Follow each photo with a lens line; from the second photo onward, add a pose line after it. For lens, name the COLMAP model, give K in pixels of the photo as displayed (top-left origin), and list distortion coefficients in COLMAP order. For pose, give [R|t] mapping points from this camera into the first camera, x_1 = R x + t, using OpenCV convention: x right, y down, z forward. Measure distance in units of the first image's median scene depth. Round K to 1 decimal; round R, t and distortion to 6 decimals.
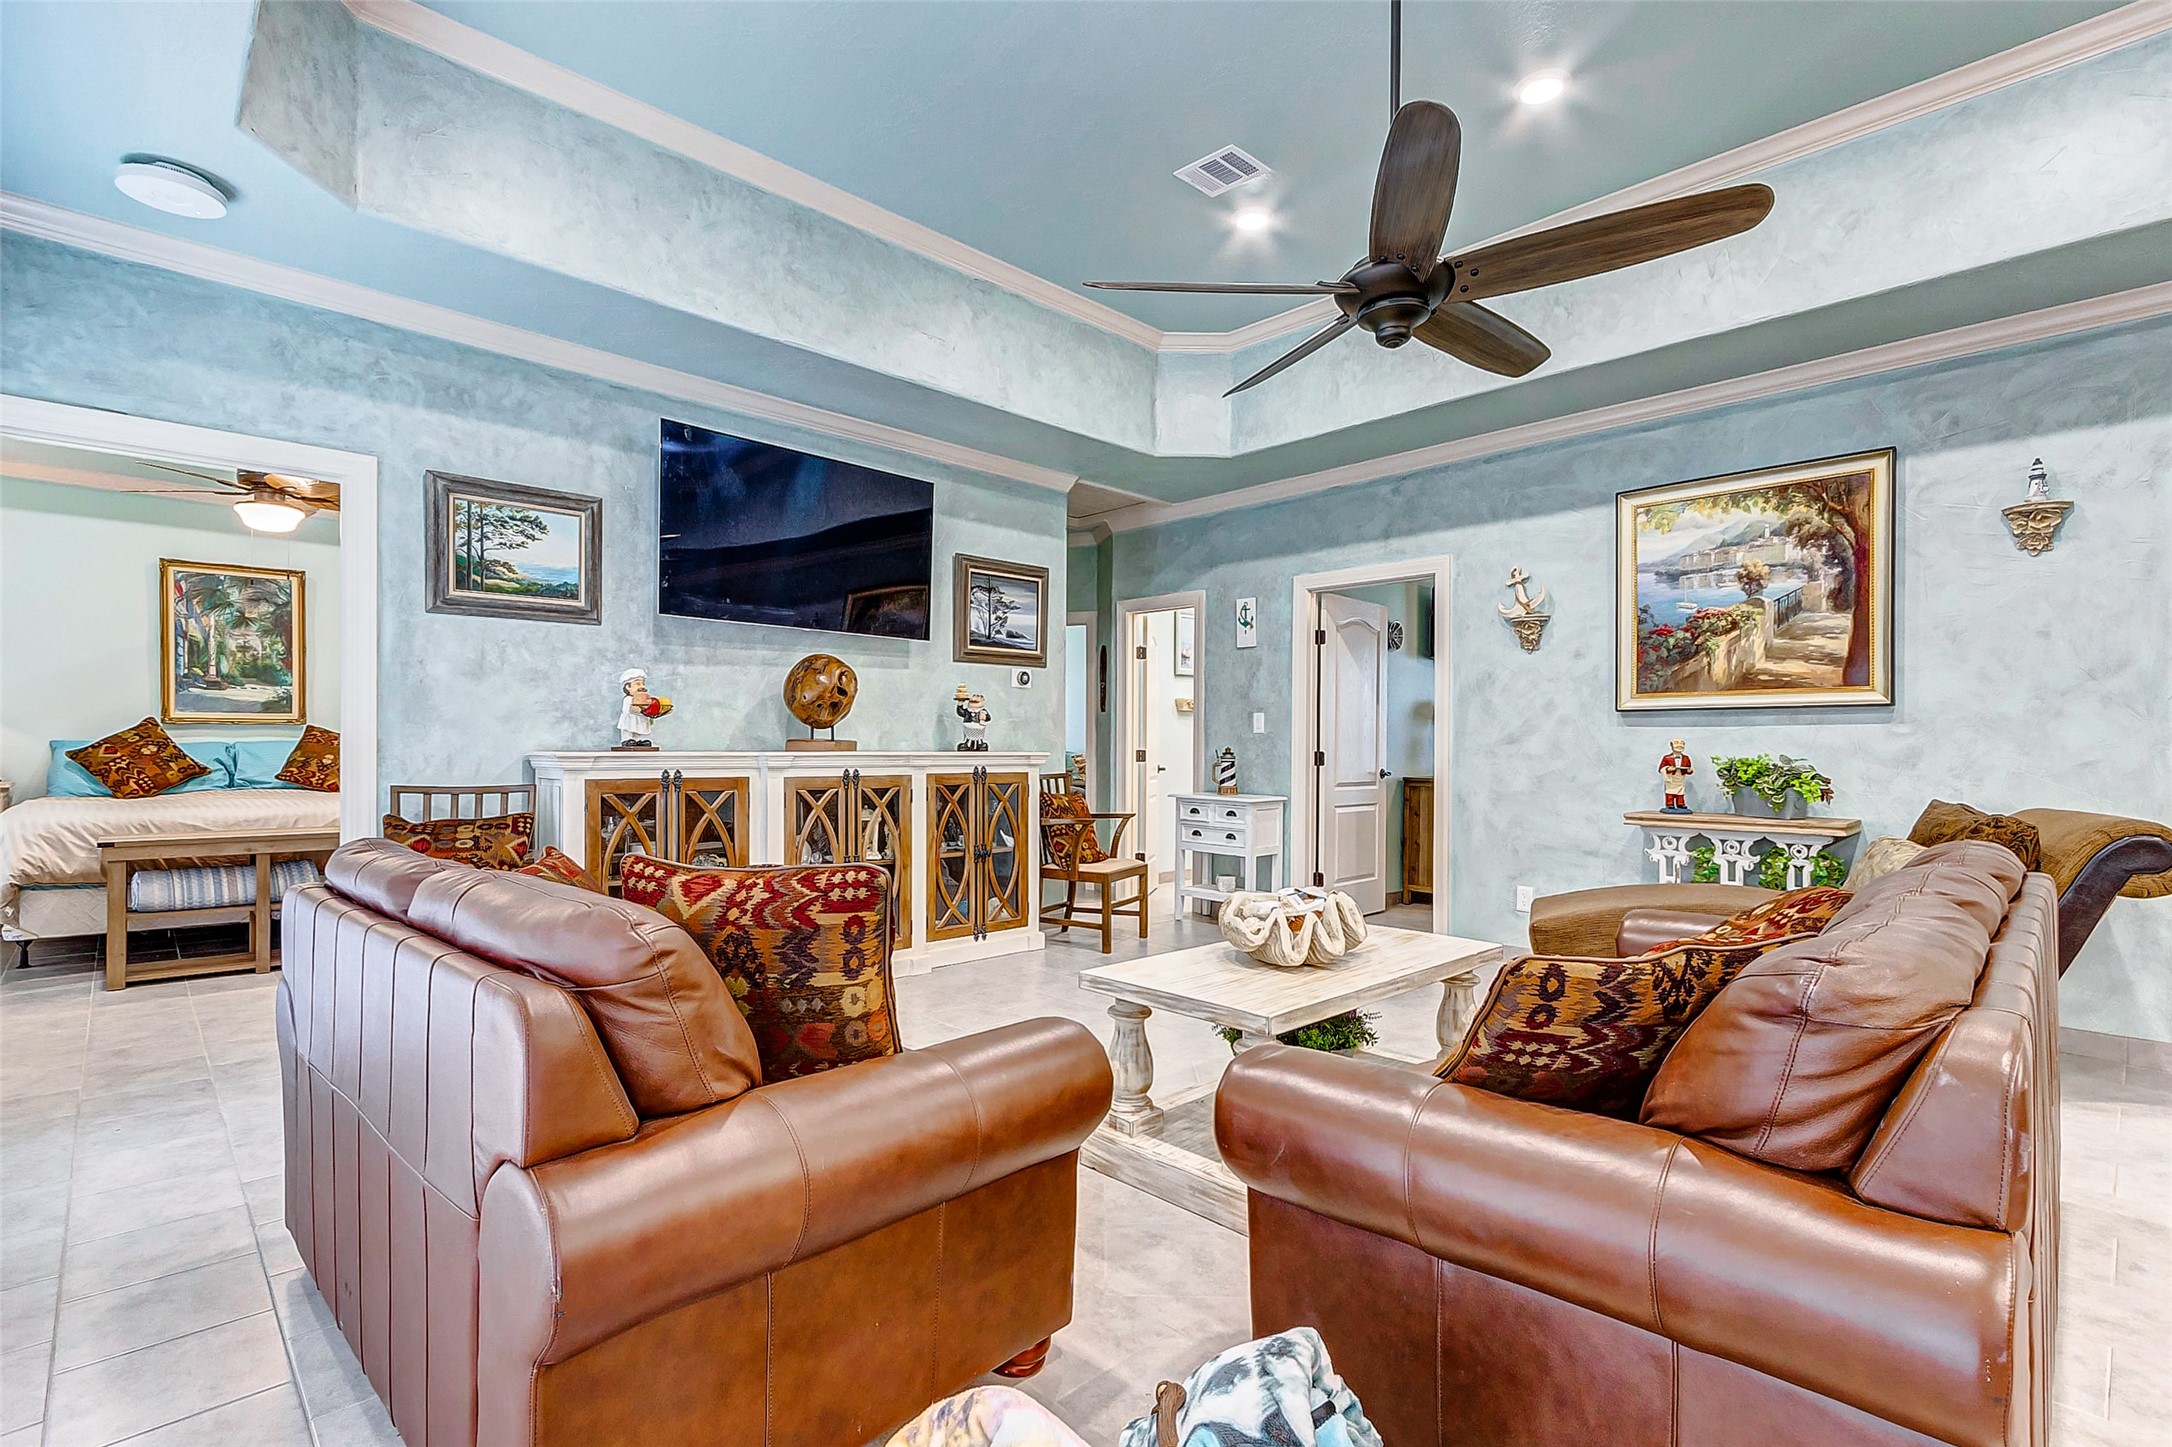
lens RADIAL K [[1020.2, 0, 1062.7], [0, 1020.2, 751.5], [0, 0, 1]] dist [0.004720, -0.001008]
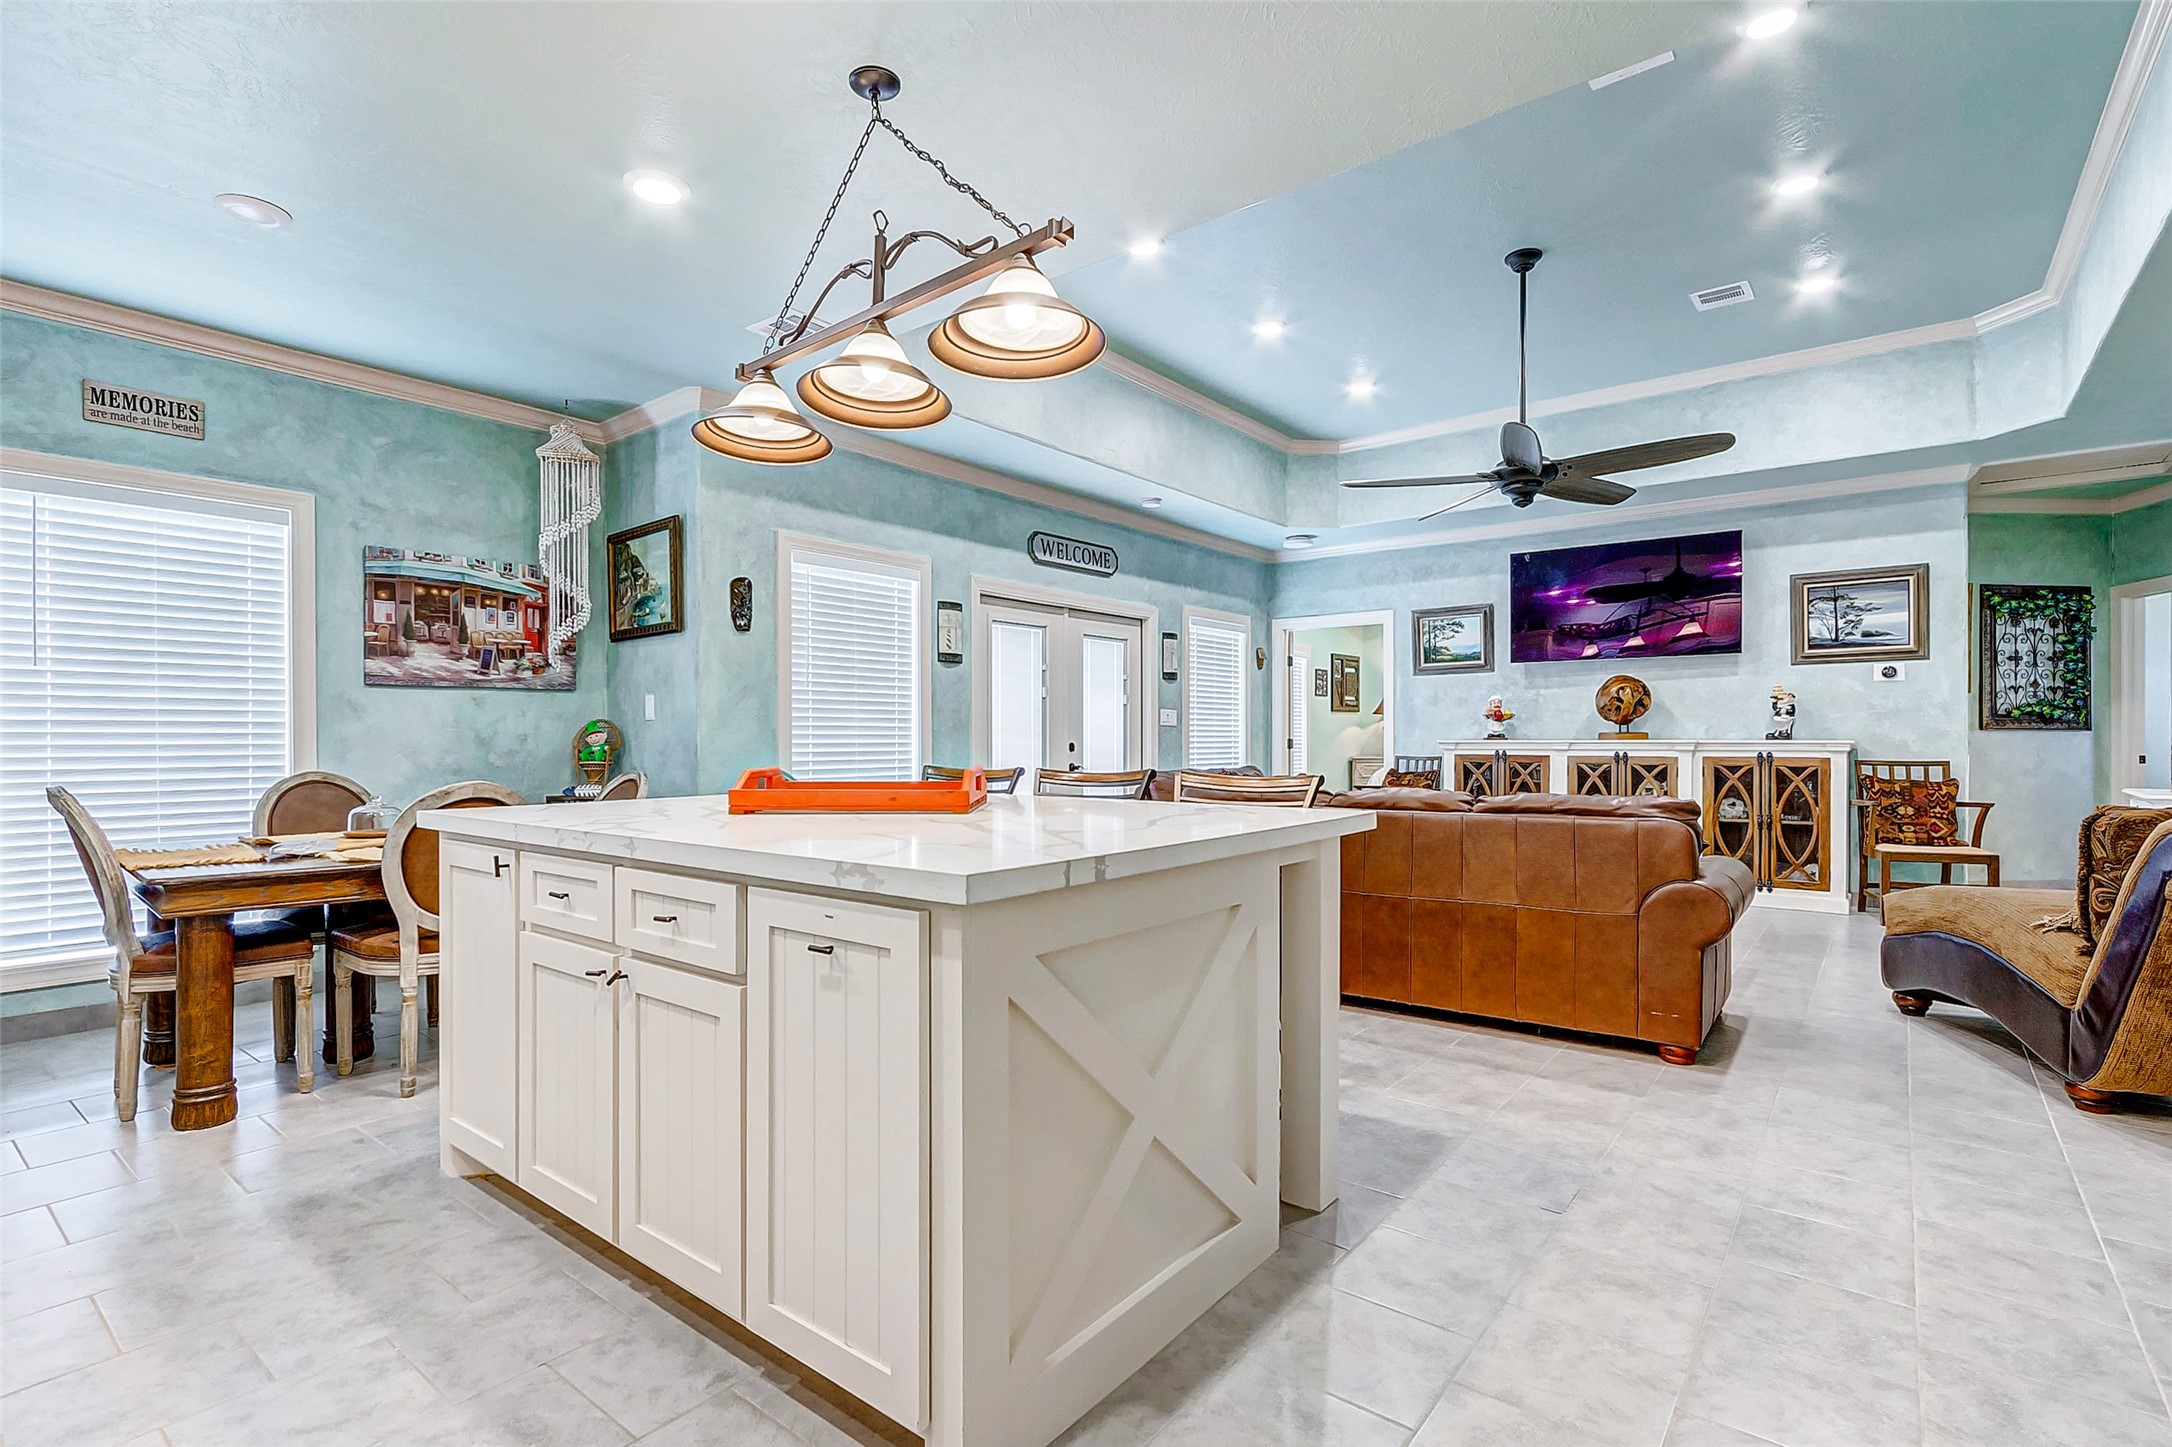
lens RADIAL K [[1020.2, 0, 1078.5], [0, 1020.2, 746.4], [0, 0, 1]] dist [0.004720, -0.001008]
pose [[0.148770, 0.002052, -0.988870, 0.975555], [-0.000625, 0.999998, 0.001981, 0.005943], [0.988872, 0.000324, 0.148771, -0.012334]]
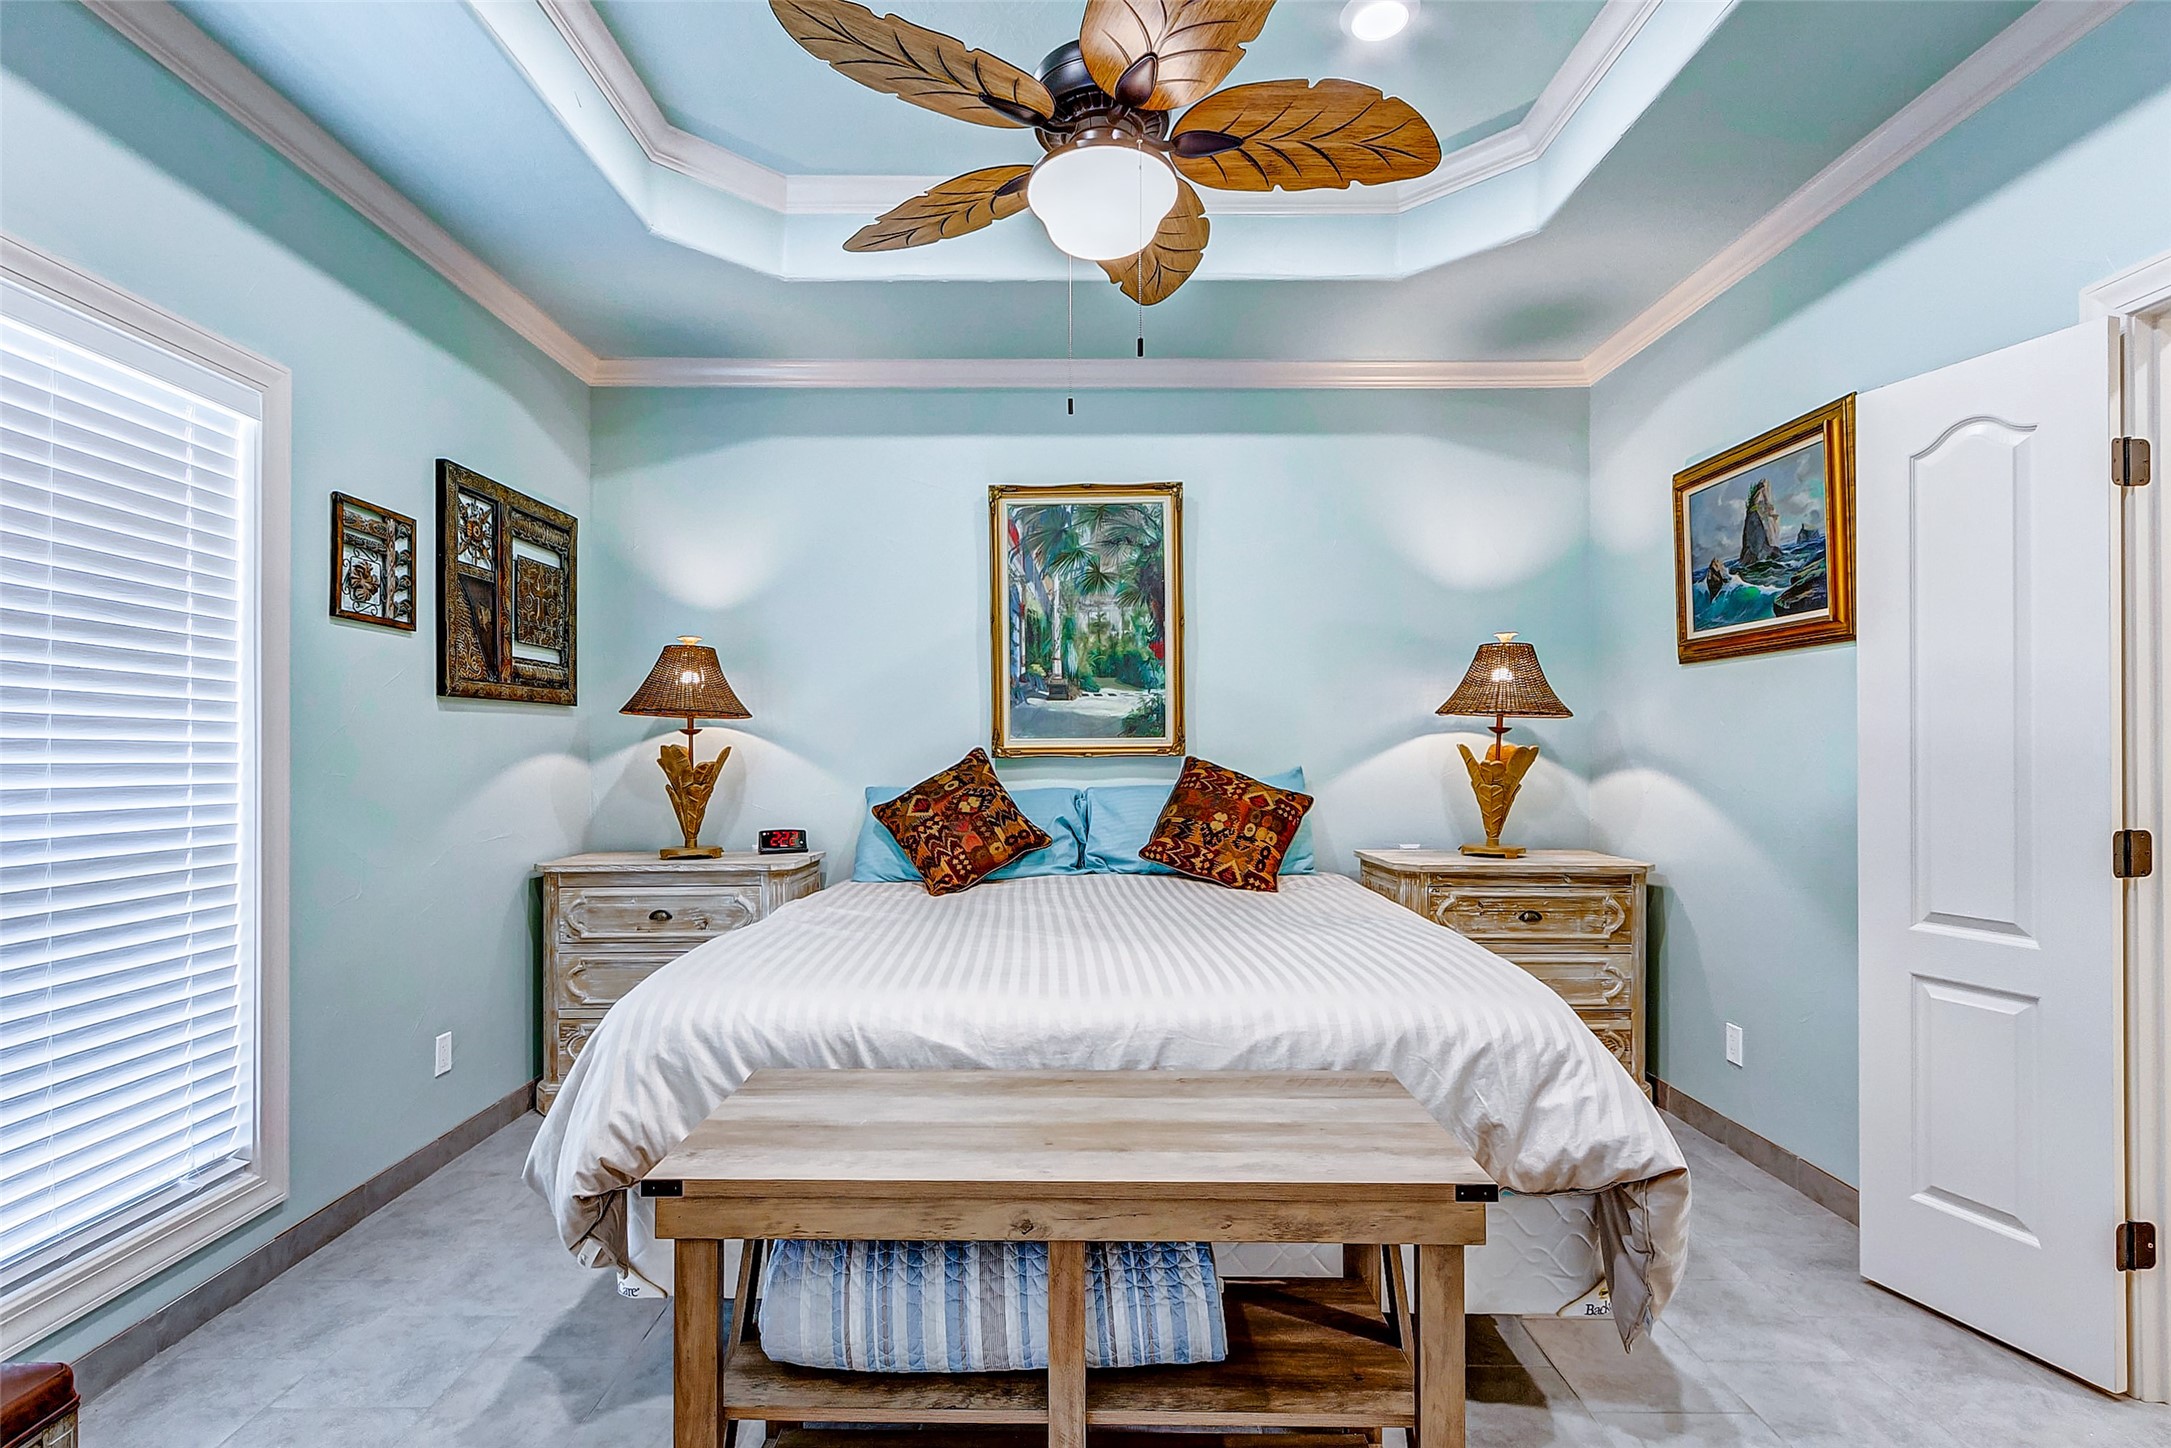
lens RADIAL K [[1019.7, 0, 1042.5], [0, 1019.7, 740.6], [0, 0, 1]] dist [0.004720, -0.001008]
pose [[0.711813, -0.014636, -0.702217, -0.509845], [0.003407, 0.999843, -0.017386, -0.031770], [0.702361, 0.009983, 0.711751, 0.692049]]
